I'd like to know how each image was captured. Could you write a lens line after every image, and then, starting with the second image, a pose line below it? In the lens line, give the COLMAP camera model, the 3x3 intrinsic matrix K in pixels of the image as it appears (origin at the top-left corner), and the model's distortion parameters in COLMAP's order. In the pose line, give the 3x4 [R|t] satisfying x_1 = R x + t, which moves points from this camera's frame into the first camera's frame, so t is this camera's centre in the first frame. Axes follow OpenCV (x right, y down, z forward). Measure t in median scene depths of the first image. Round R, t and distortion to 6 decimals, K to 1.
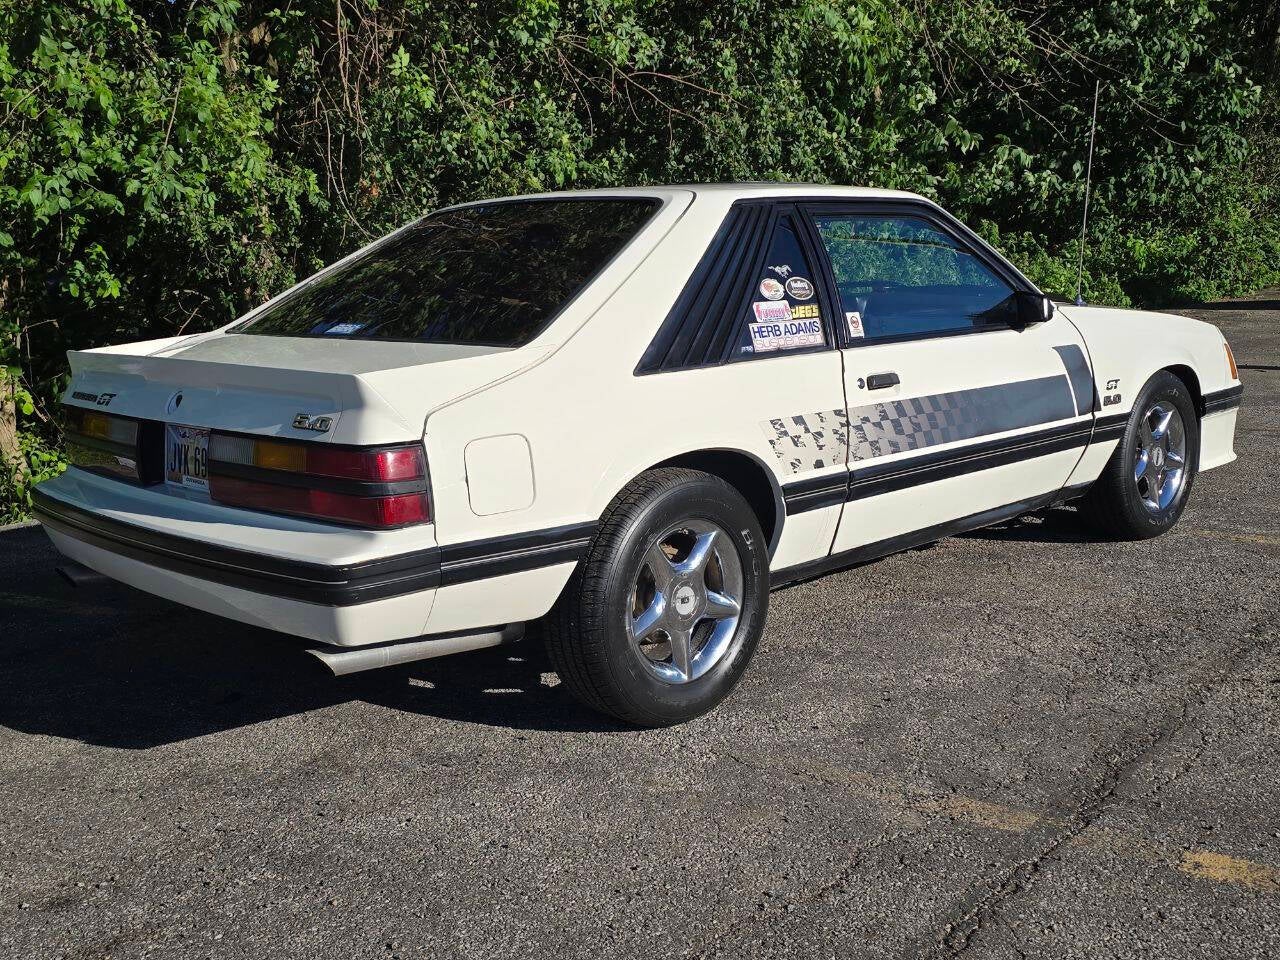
lens RADIAL K [[1357.7, 0, 633.6], [0, 1357.7, 465.6], [0, 0, 1]] dist [0.111219, -0.176457]
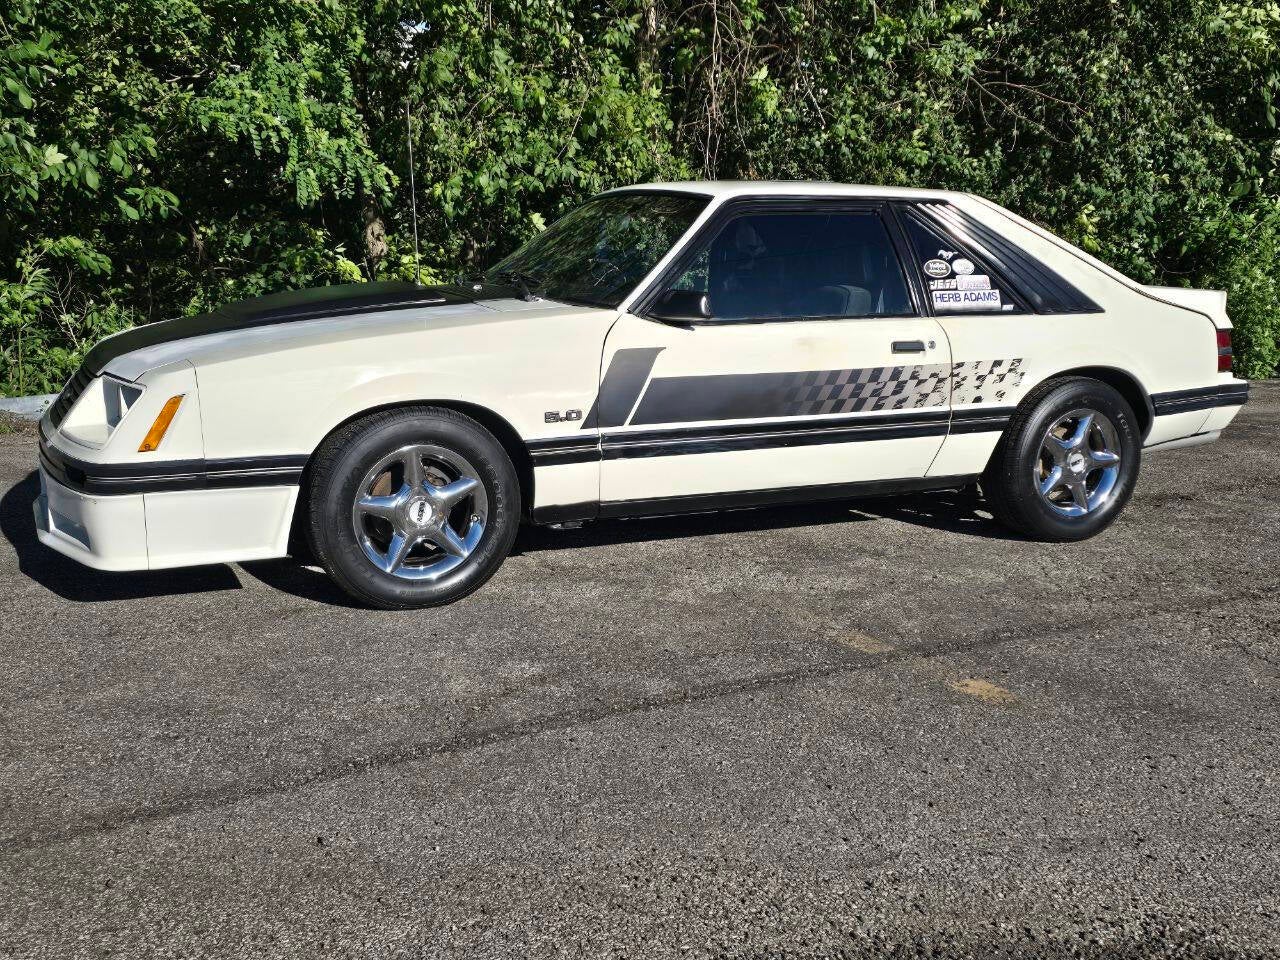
lens RADIAL K [[1352.3, 0, 633.6], [0, 1352.3, 482.3], [0, 0, 1]] dist [0.118457, -0.198951]
pose [[0.923505, 0.118345, -0.364874, 0.403768], [-0.112332, 0.992954, 0.037744, 0.051871], [0.366770, 0.006131, 0.930291, -0.279843]]
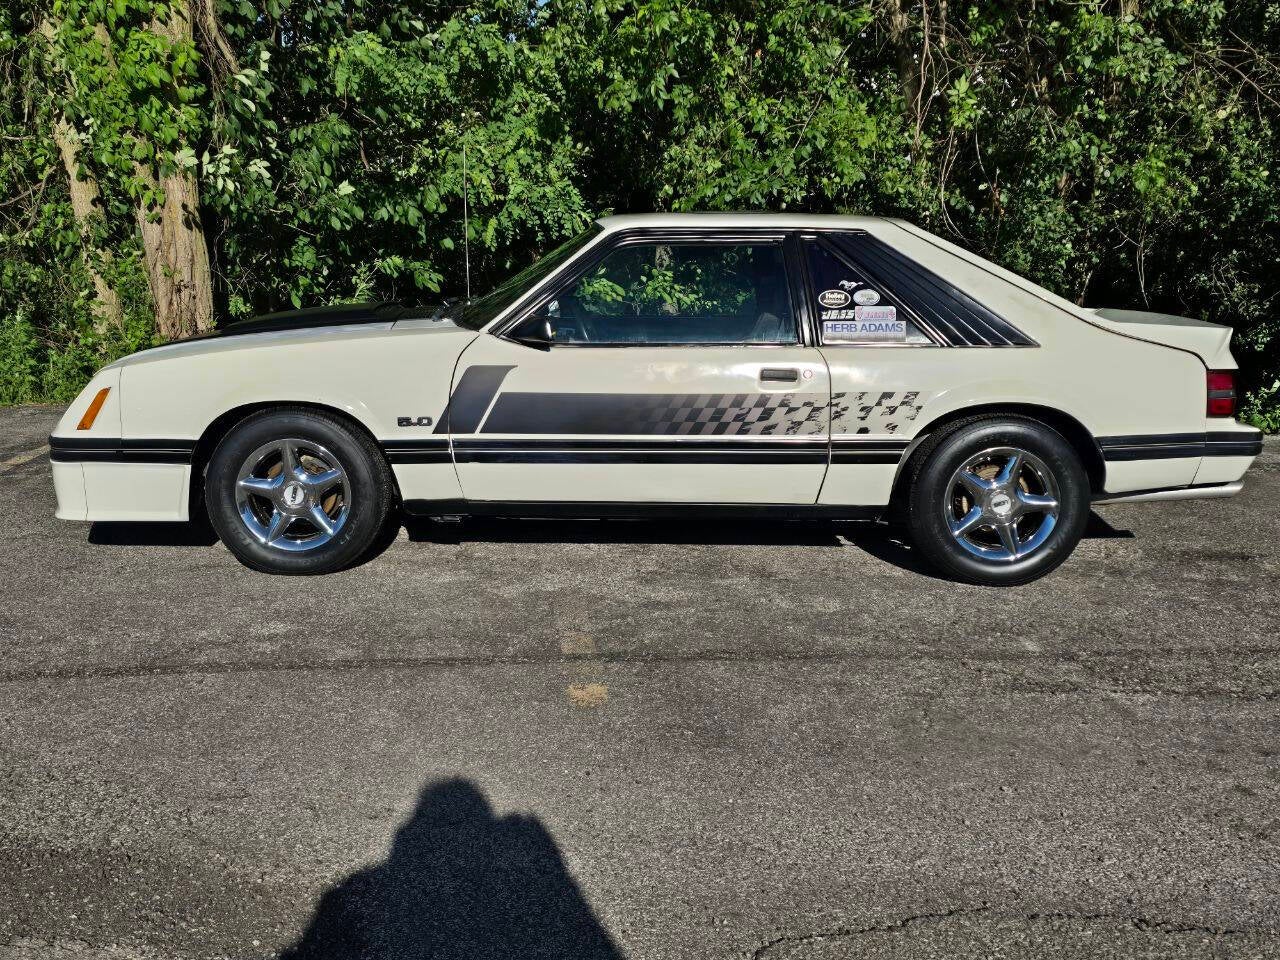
lens RADIAL K [[1351.9, 0, 638.3], [0, 1351.9, 477.2], [0, 0, 1]] dist [0.116555, -0.190384]
pose [[0.667884, 0.174653, -0.723482, 1.033880], [-0.161755, 0.982903, 0.087955, -0.051803], [0.726475, 0.058283, 0.684717, 0.020125]]
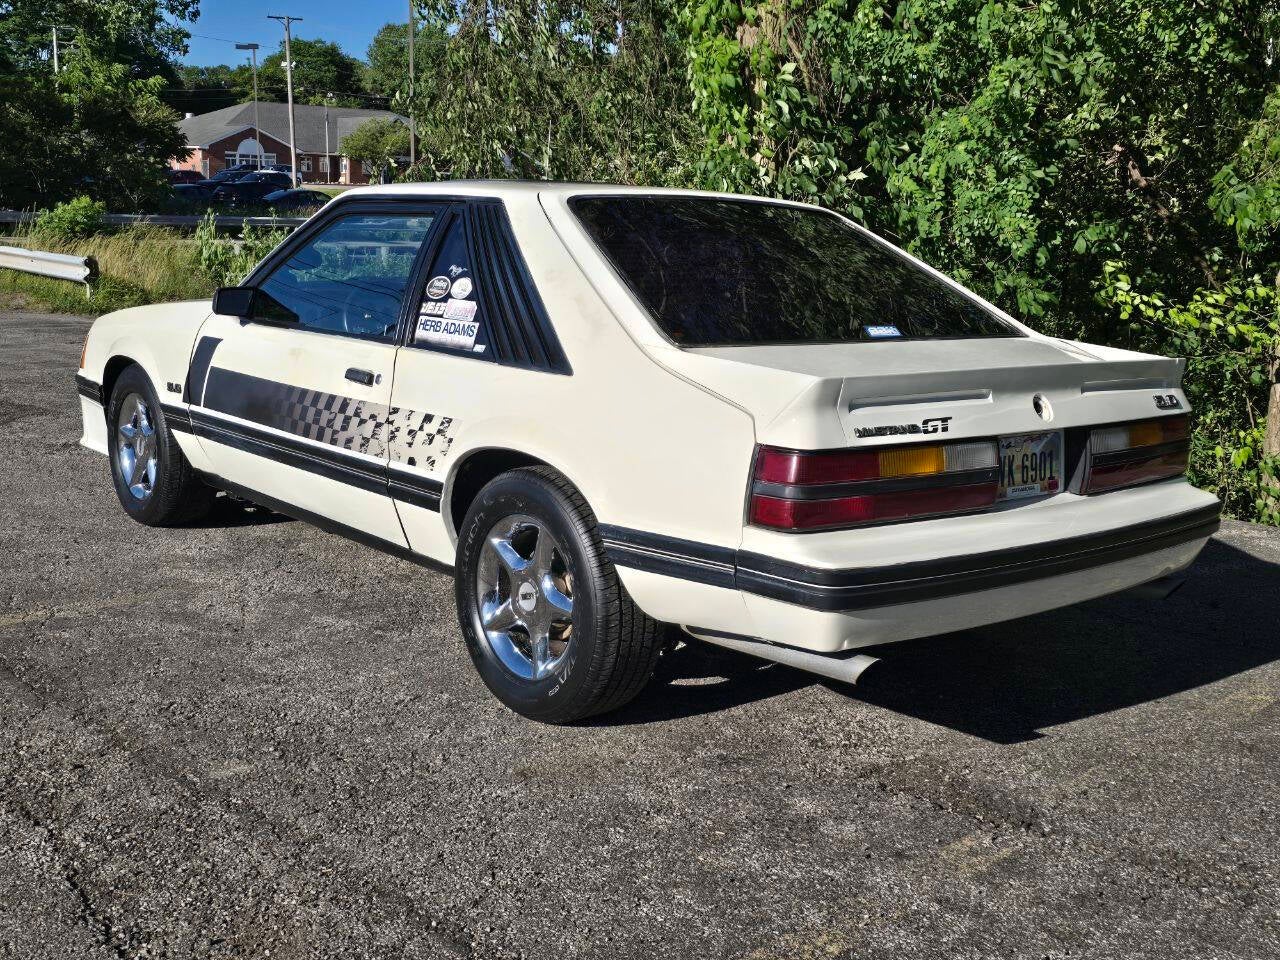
lens RADIAL K [[1353.7, 0, 639.4], [0, 1353.7, 484.2], [0, 0, 1]] dist [0.109509, -0.177624]
pose [[-0.125611, 0.211150, -0.969349, 1.169017], [-0.207416, 0.949905, 0.233792, -0.267555], [0.970155, 0.230425, -0.075523, 1.319041]]
